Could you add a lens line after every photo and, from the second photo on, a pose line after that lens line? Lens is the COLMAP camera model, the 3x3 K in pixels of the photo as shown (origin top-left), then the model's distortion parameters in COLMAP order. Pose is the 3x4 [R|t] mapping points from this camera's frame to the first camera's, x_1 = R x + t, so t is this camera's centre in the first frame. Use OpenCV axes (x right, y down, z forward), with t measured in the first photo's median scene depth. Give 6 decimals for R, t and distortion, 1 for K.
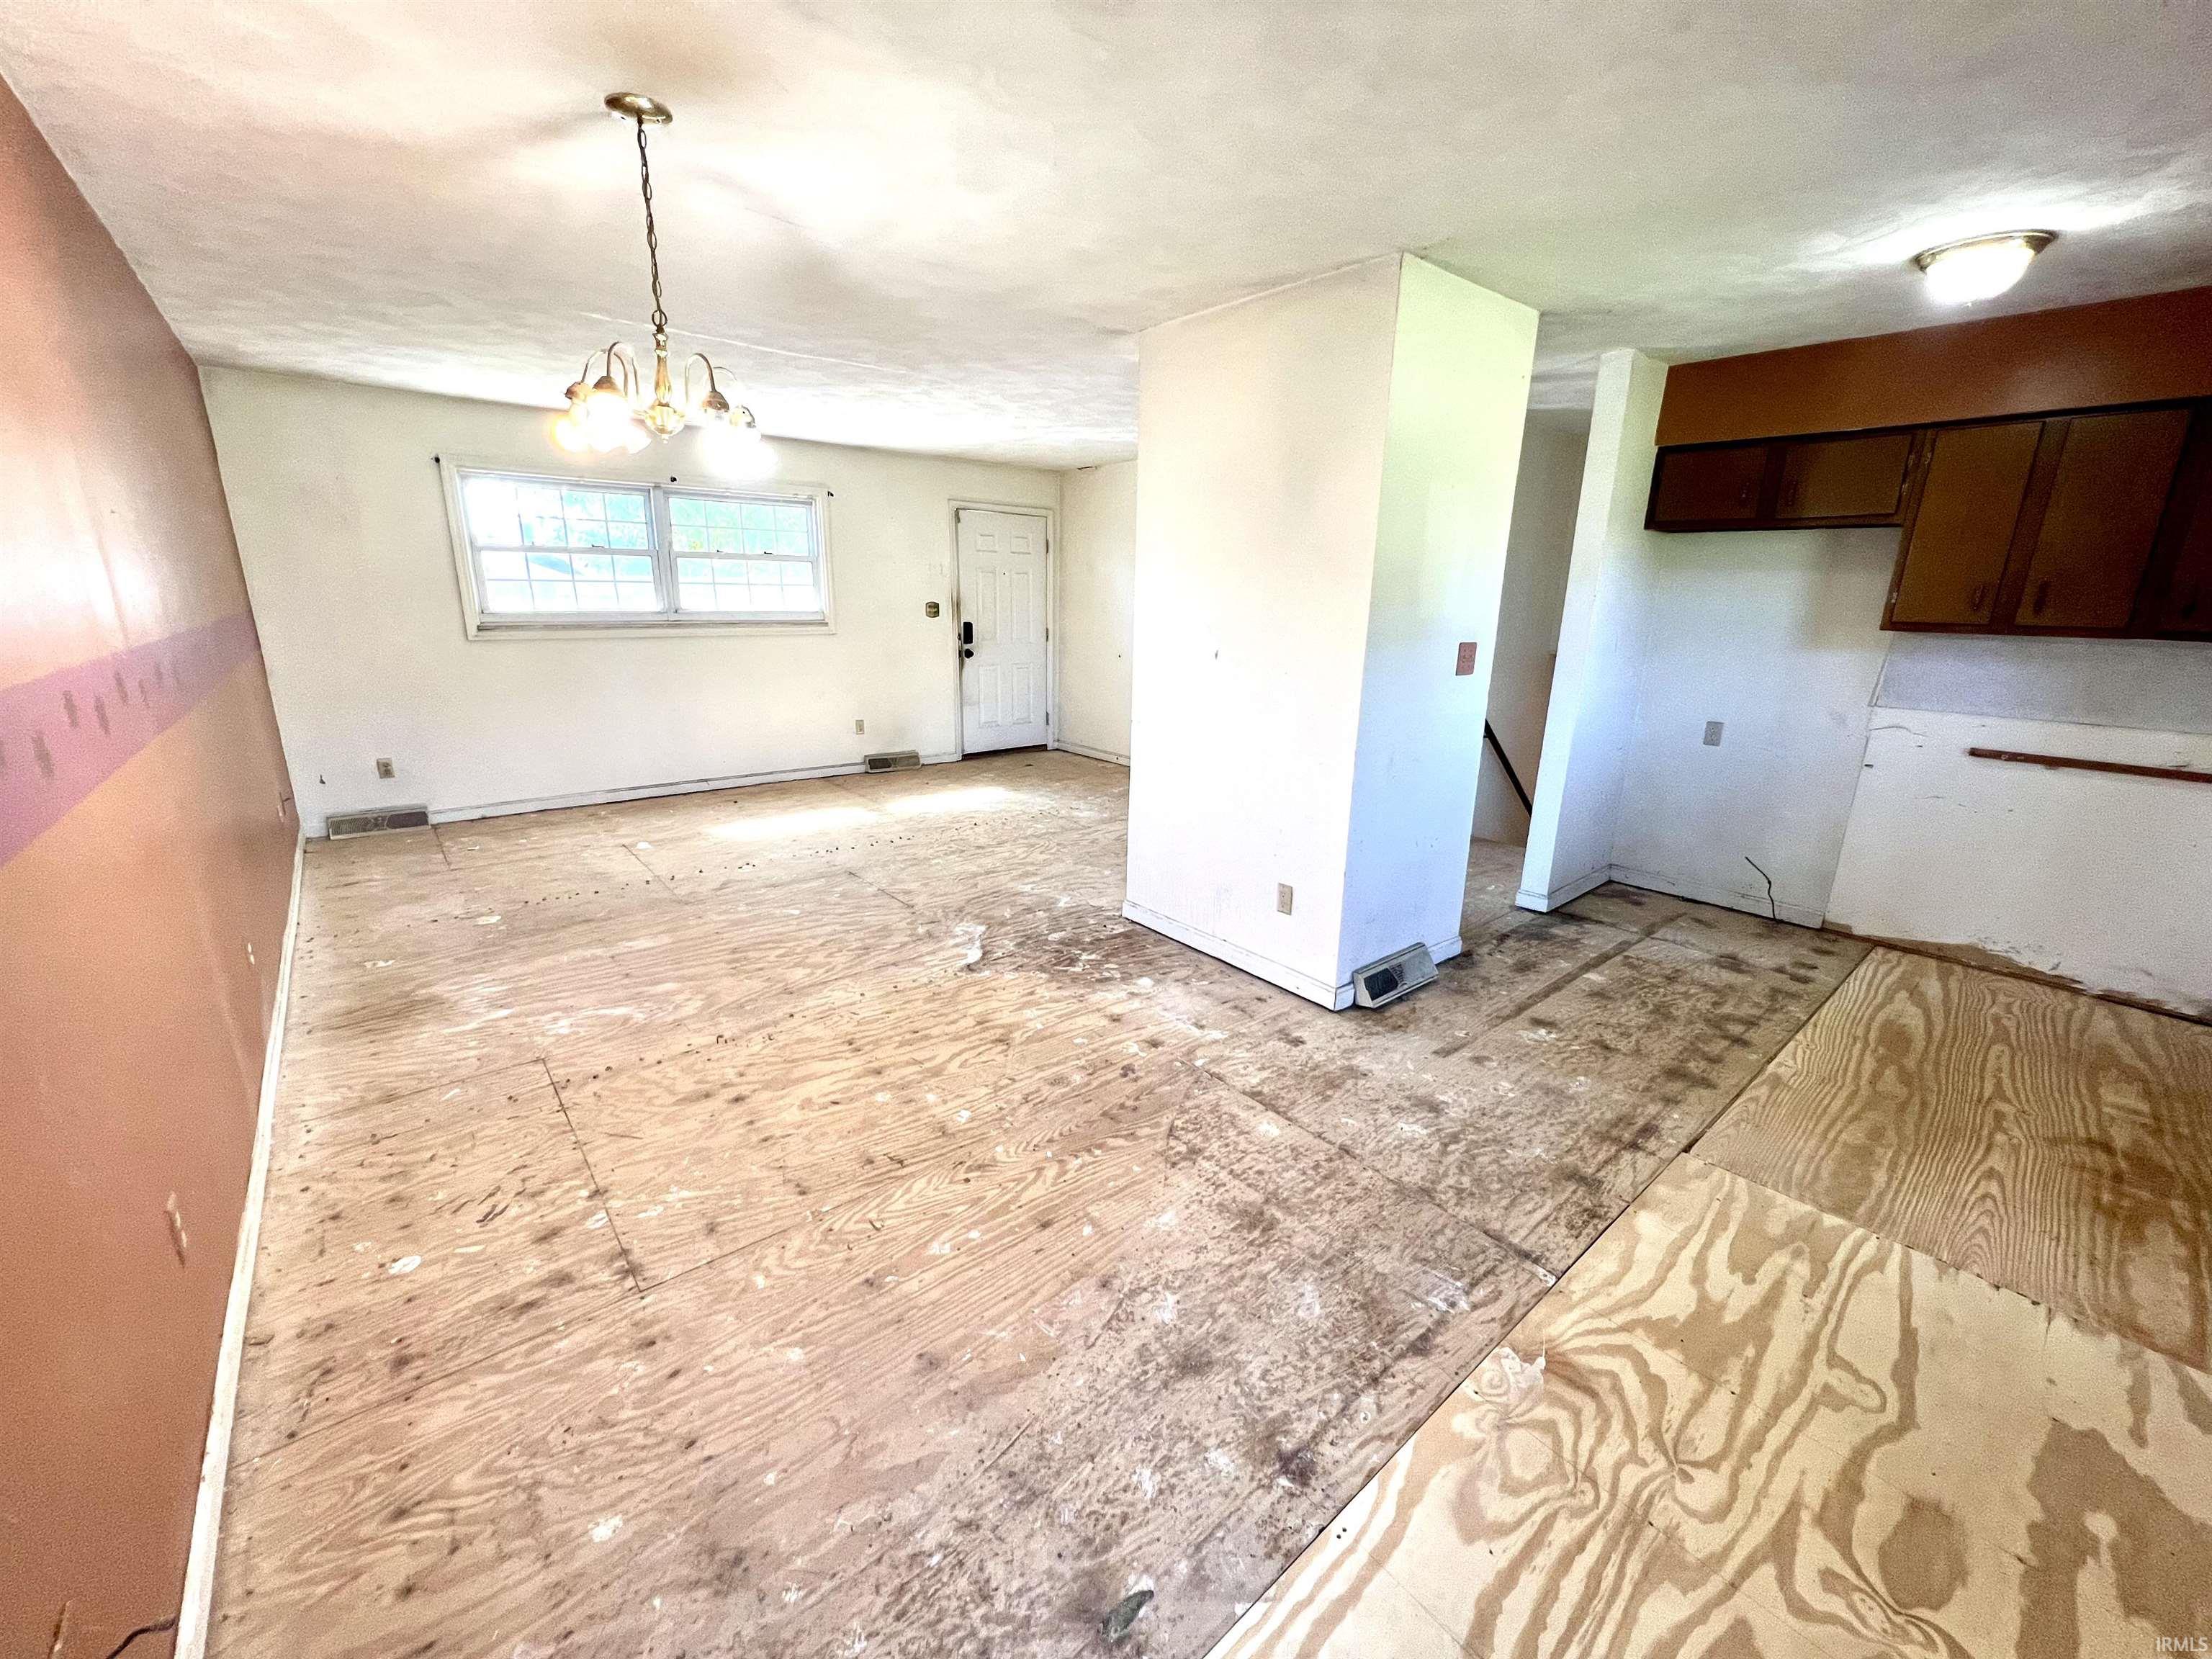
lens RADIAL K [[884.1, 0, 1104.4], [0, 884.1, 829.8], [0, 0, 1]] dist [-0.001025, 0.000689]
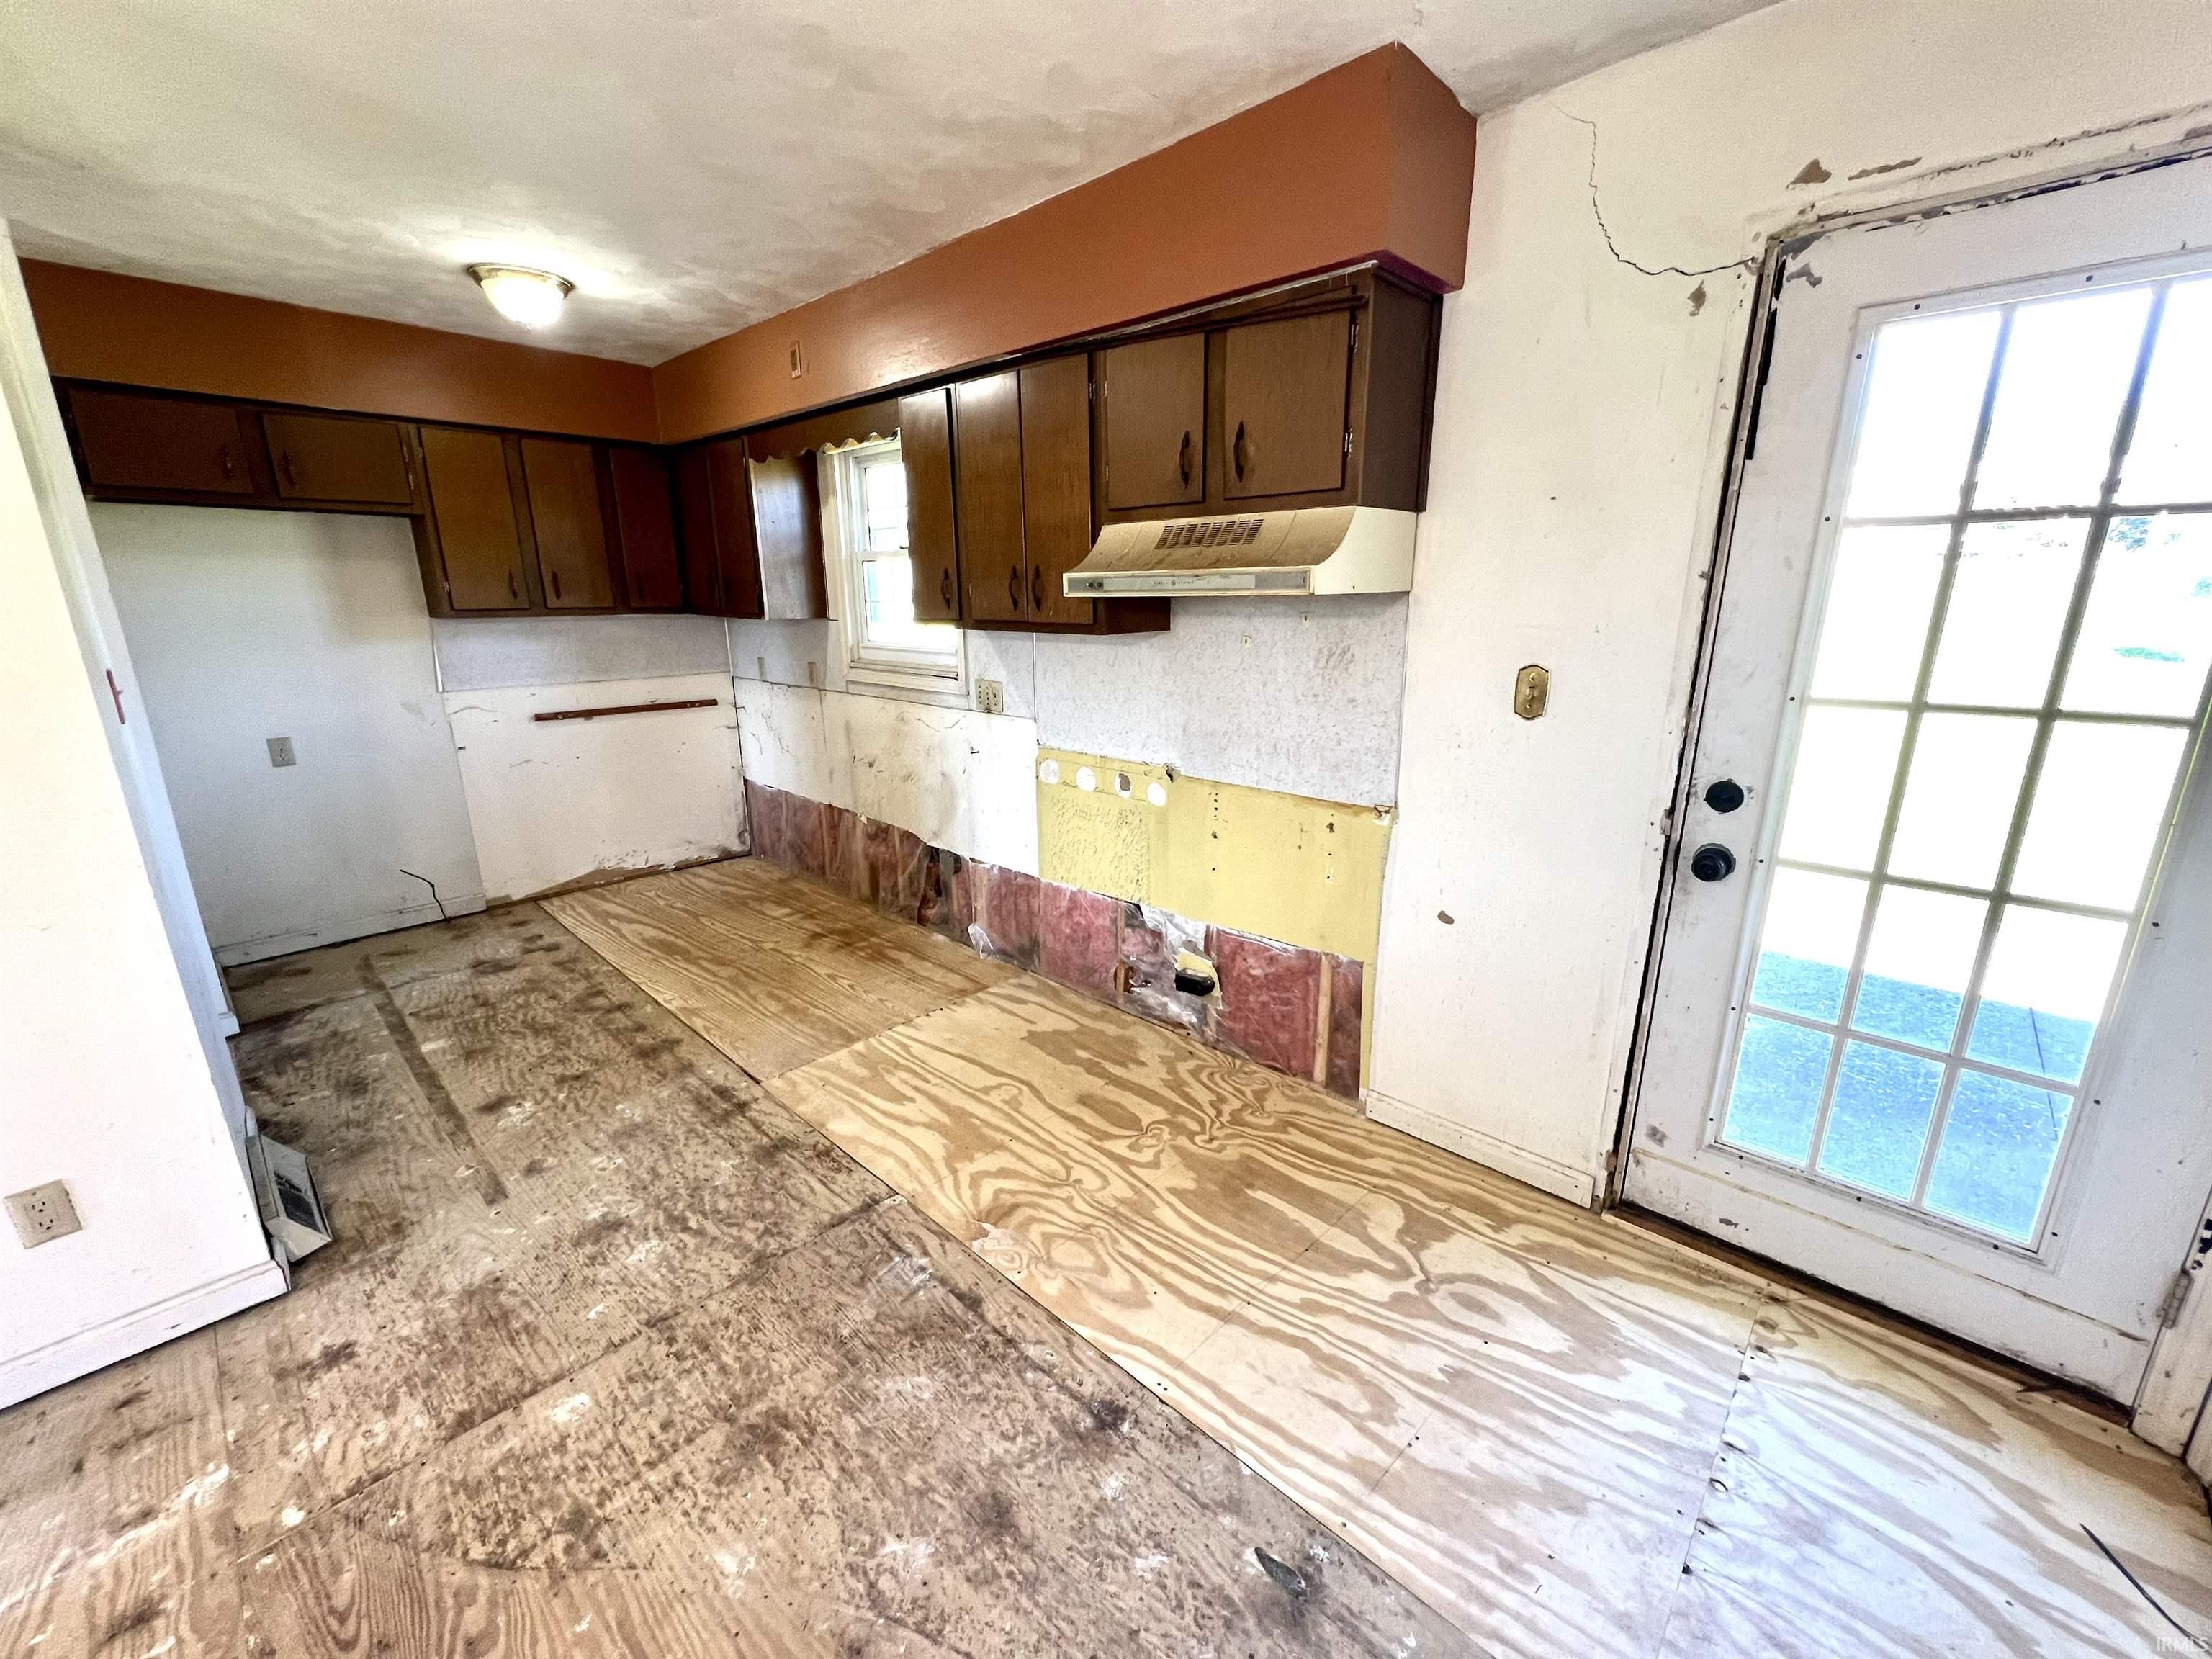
lens RADIAL K [[884.1, 0, 1102.7], [0, 884.1, 829.6], [0, 0, 1]] dist [-0.001025, 0.000689]
pose [[-0.115861, -0.276999, 0.953859, -0.302774], [0.261566, 0.917922, 0.298334, -0.122378], [-0.958207, 0.284062, -0.033897, 0.427398]]
